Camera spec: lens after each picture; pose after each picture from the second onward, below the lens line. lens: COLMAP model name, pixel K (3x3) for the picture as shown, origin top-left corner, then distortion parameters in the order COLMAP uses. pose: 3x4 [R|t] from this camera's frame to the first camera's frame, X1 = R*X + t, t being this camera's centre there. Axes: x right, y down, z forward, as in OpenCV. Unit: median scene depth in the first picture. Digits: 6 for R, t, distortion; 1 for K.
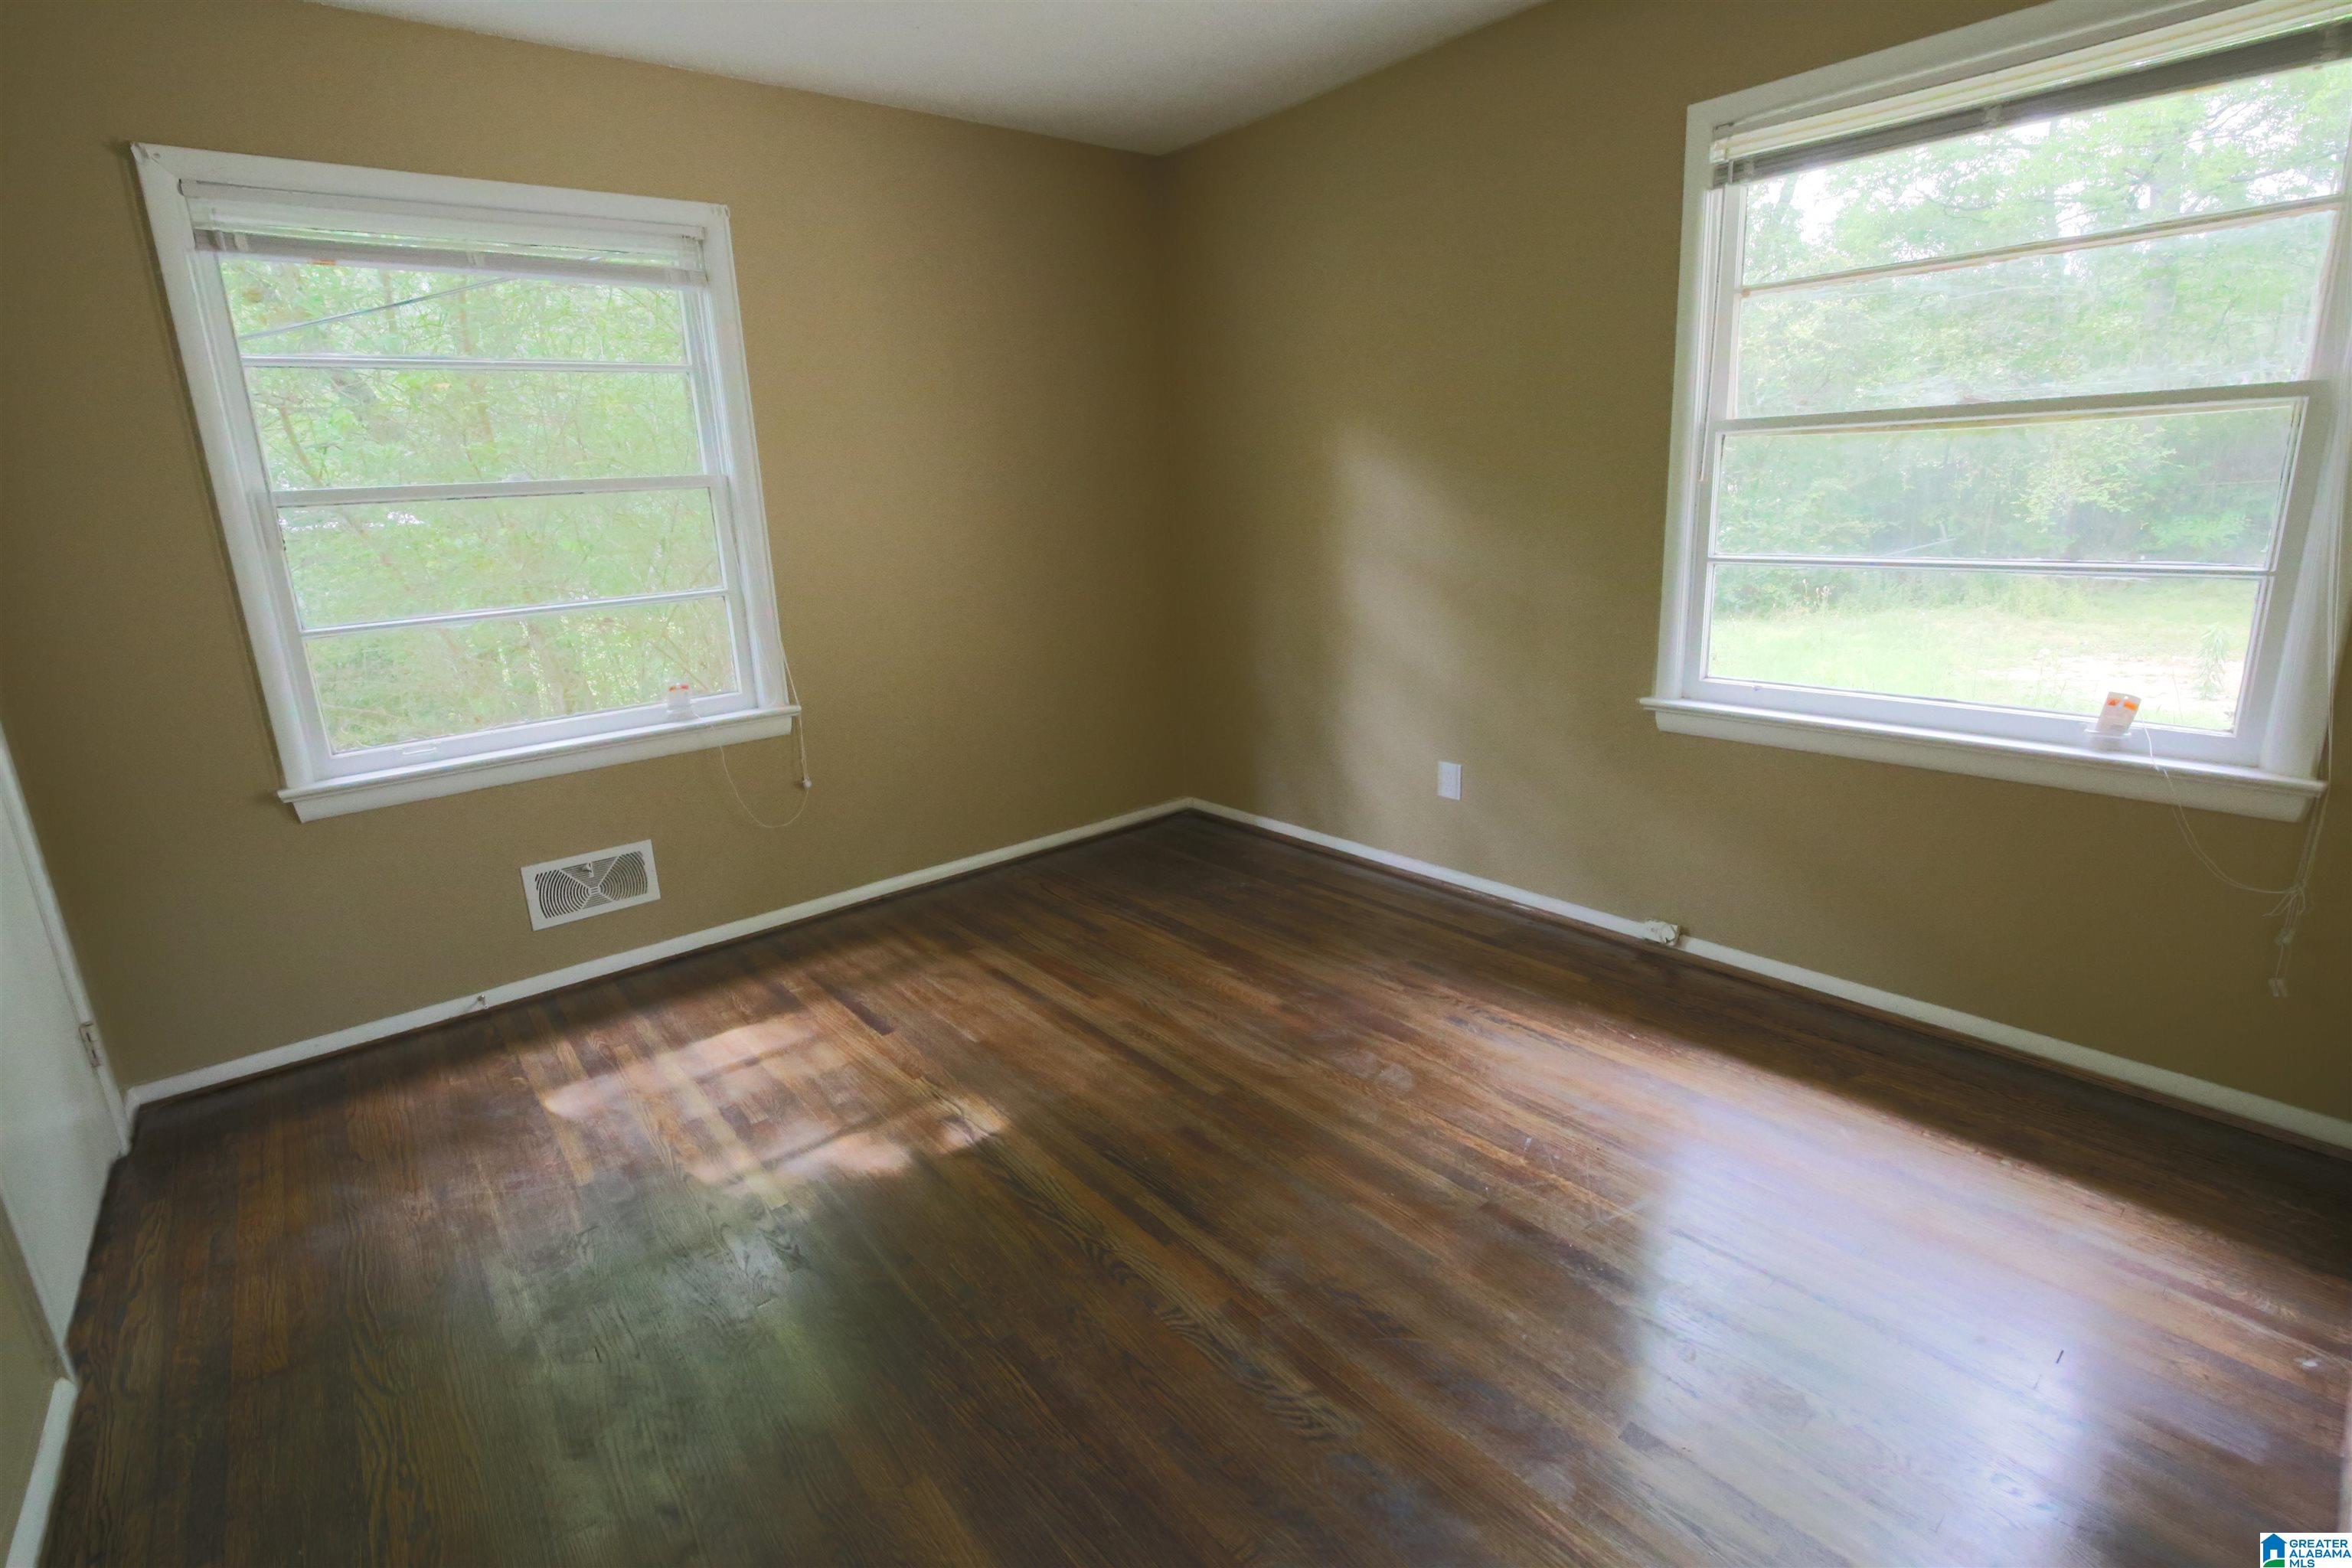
lens RADIAL K [[1101.9, 0, 1163.1], [0, 1101.9, 765.2], [0, 0, 1]] dist [-0.001554, -0.000582]
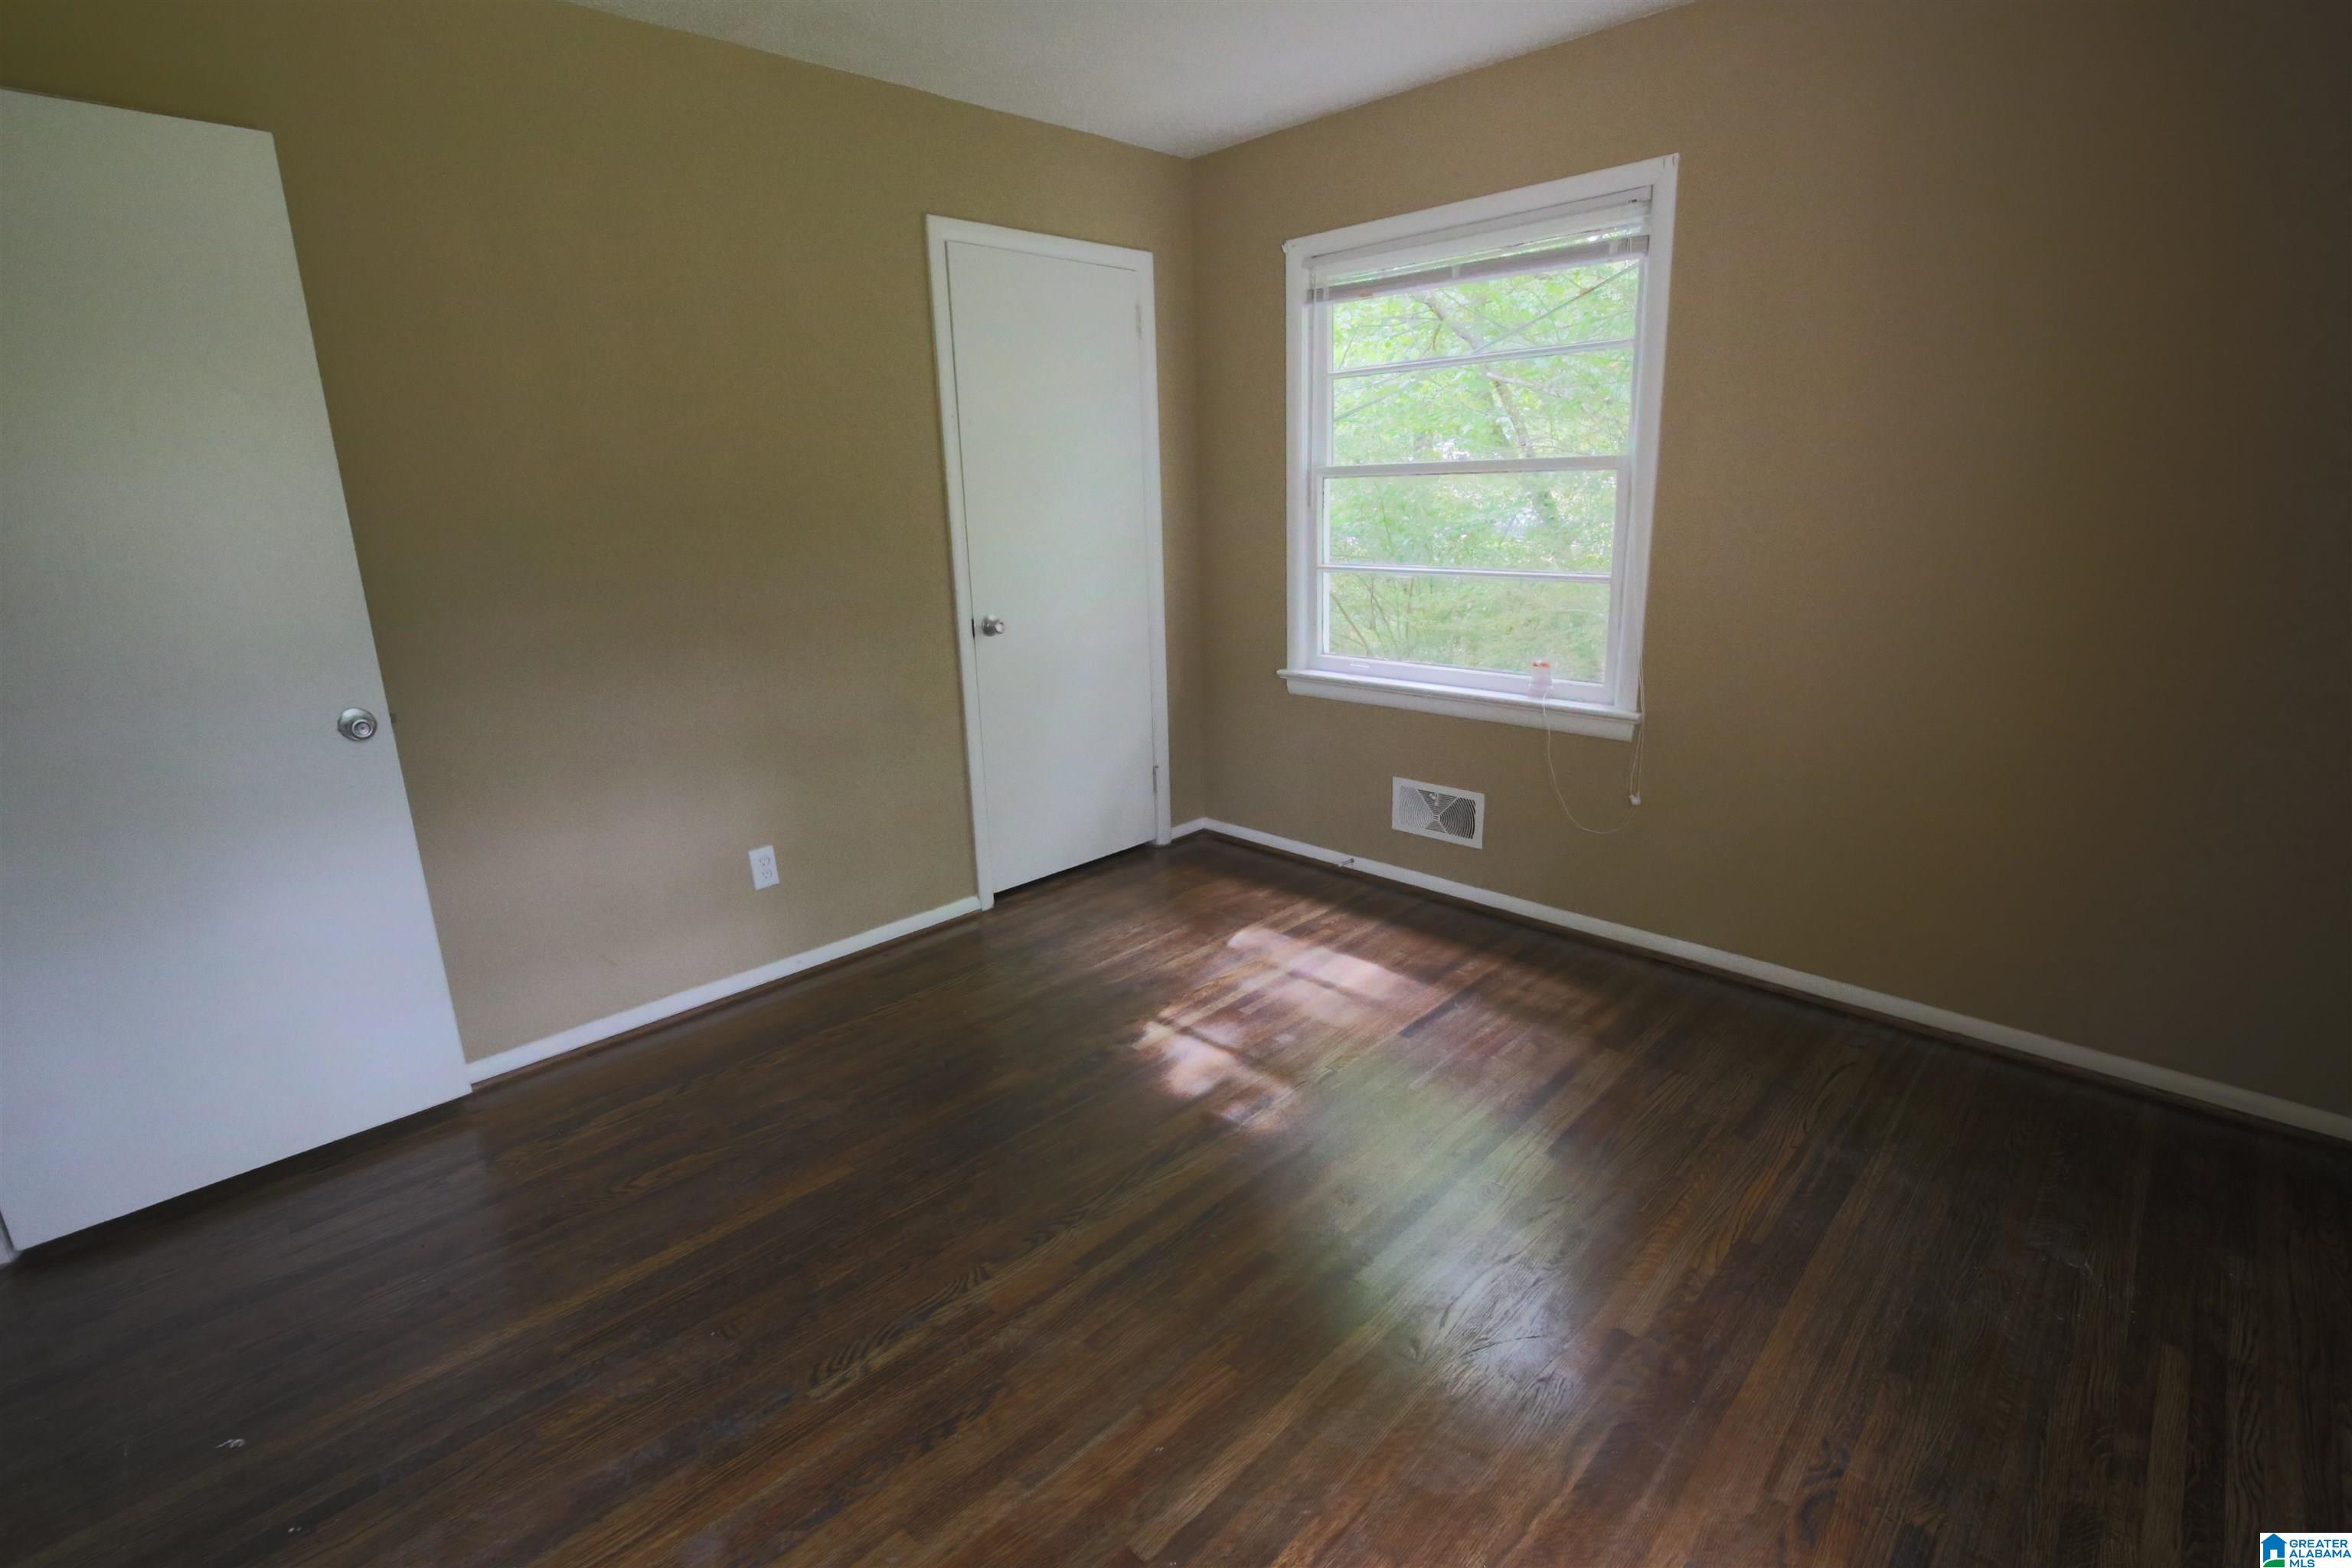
lens RADIAL K [[1101.9, 0, 1163.1], [0, 1101.9, 765.2], [0, 0, 1]] dist [-0.001554, -0.000582]
pose [[0.086759, 0.289272, -0.953307, 0.591374], [-0.230515, 0.936775, 0.263277, -0.191302], [0.969193, 0.196910, 0.147955, 0.591263]]
